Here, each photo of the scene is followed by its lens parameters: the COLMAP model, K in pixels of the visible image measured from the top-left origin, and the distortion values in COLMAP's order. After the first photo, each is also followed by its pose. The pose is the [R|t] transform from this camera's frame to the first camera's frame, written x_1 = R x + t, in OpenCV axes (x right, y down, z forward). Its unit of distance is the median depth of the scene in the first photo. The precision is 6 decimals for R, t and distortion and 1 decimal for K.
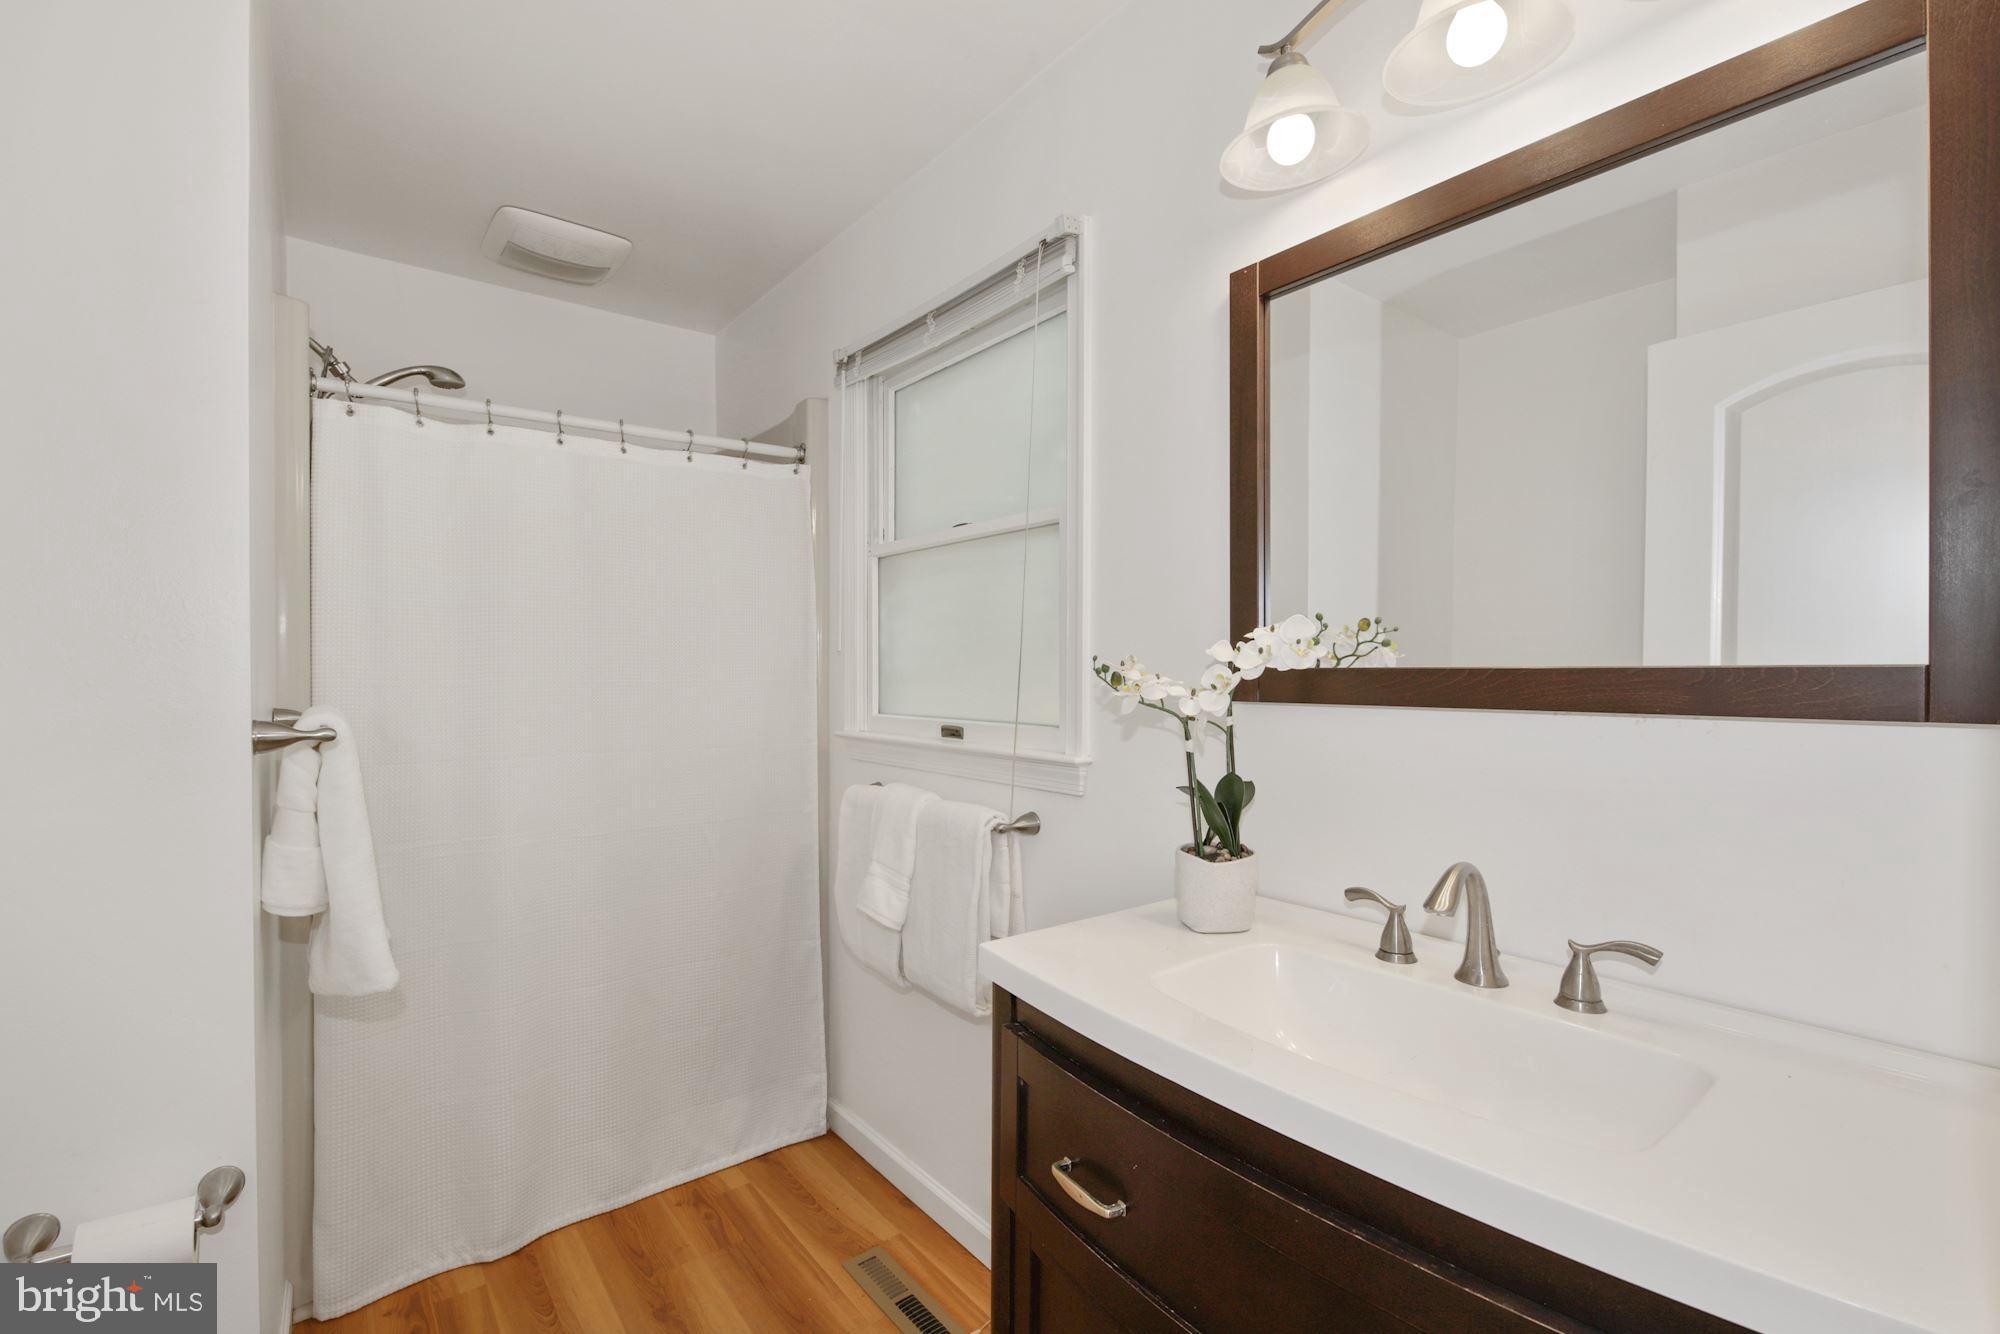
lens RADIAL K [[890.4, 0, 996.6], [0, 890.4, 669.1], [0, 0, 1]] dist [-0.003459, -0.005167]
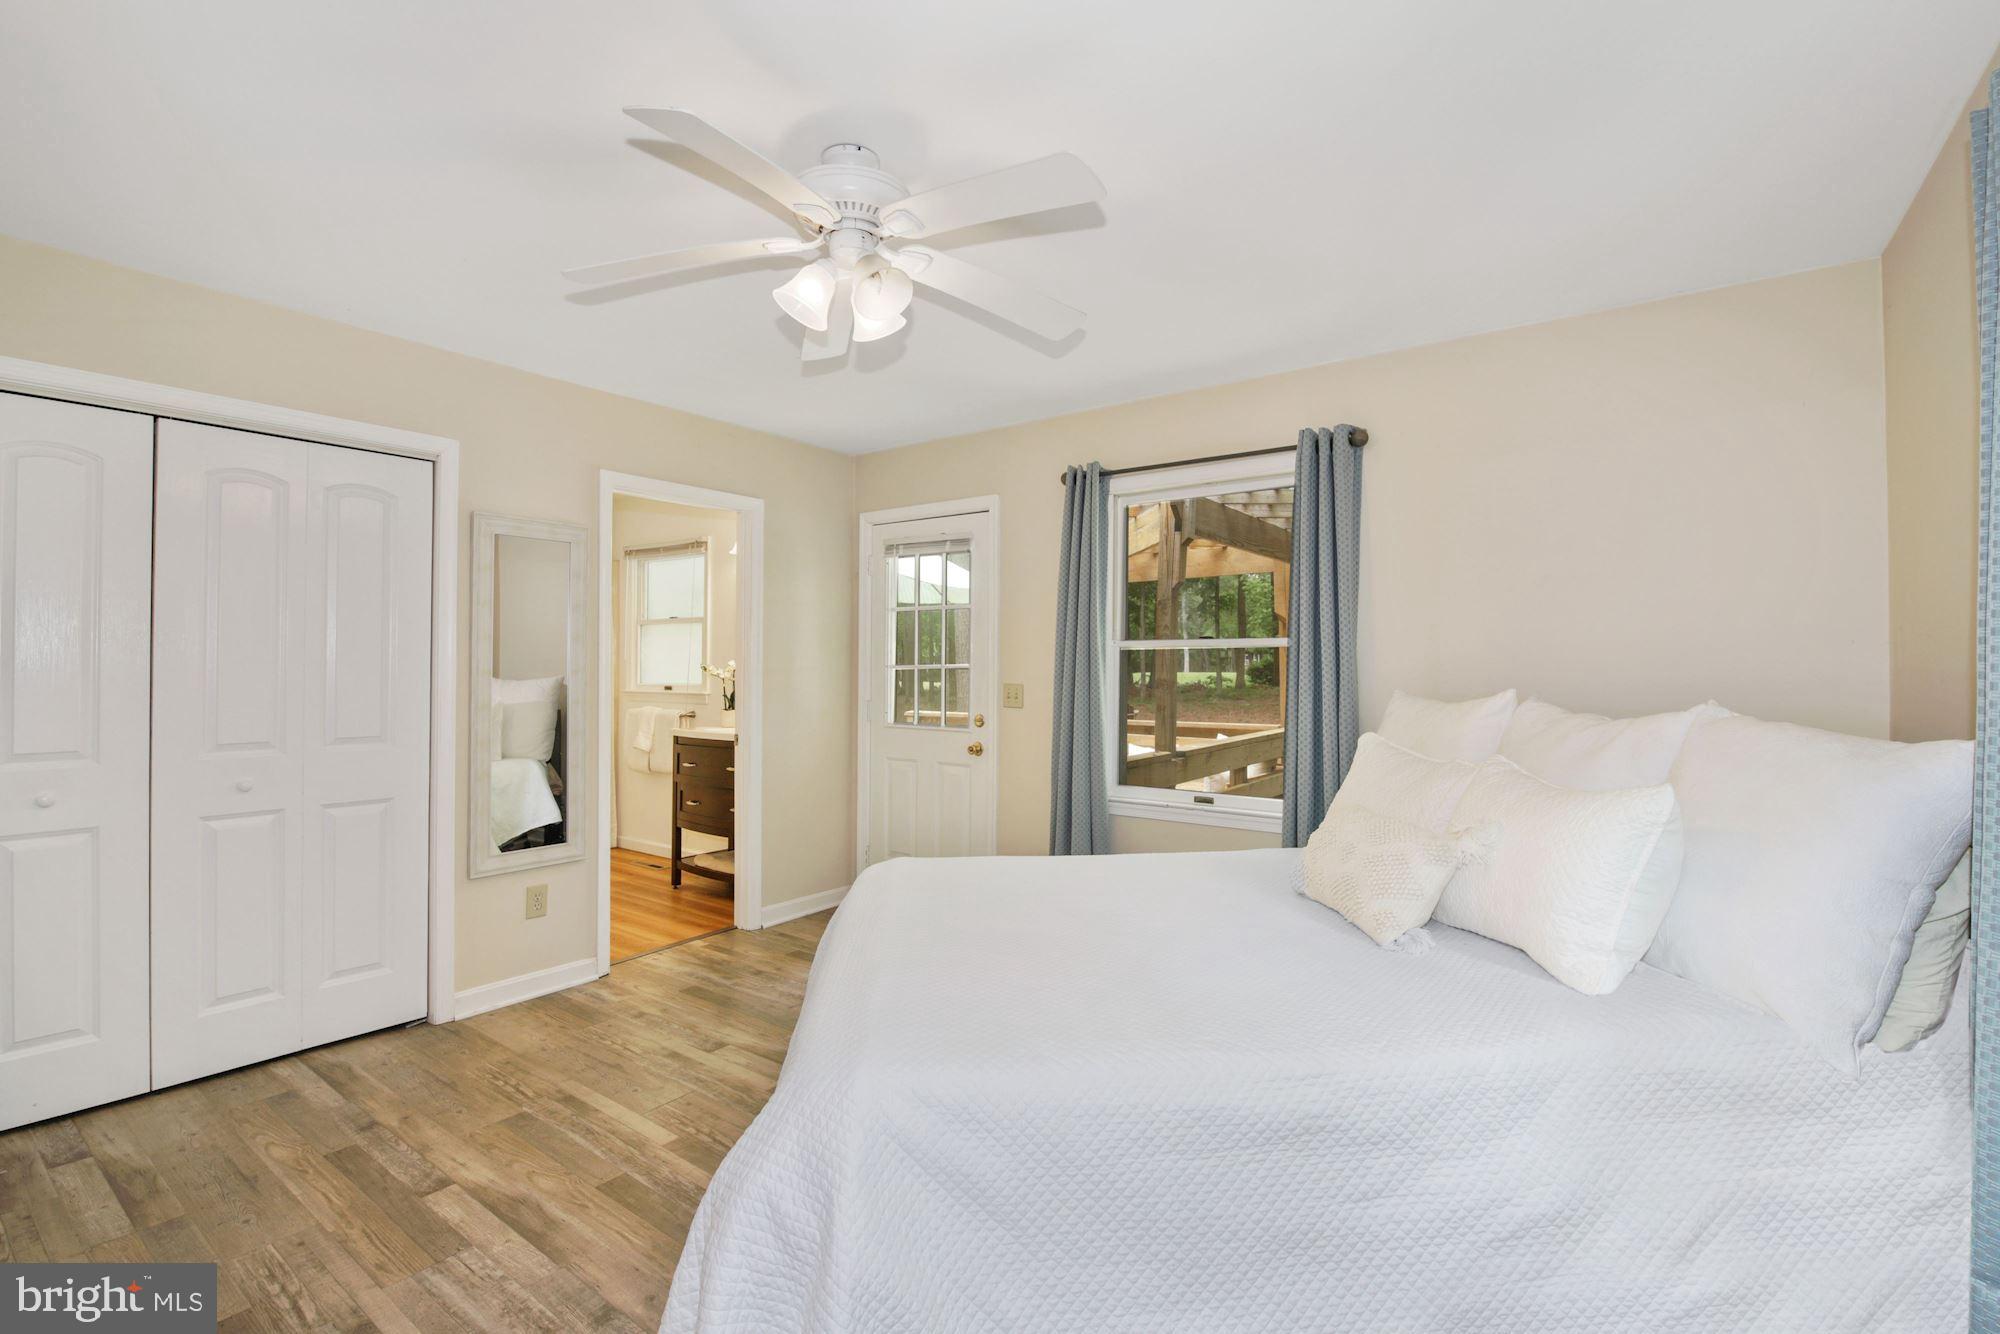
lens RADIAL K [[890.4, 0, 984.1], [0, 890.4, 670.7], [0, 0, 1]] dist [-0.003459, -0.005167]
pose [[0.964748, 0.009734, 0.262996, 0.193450], [-0.010493, 0.999944, 0.001480, -0.000987], [-0.262967, -0.004187, 0.964796, -2.225054]]
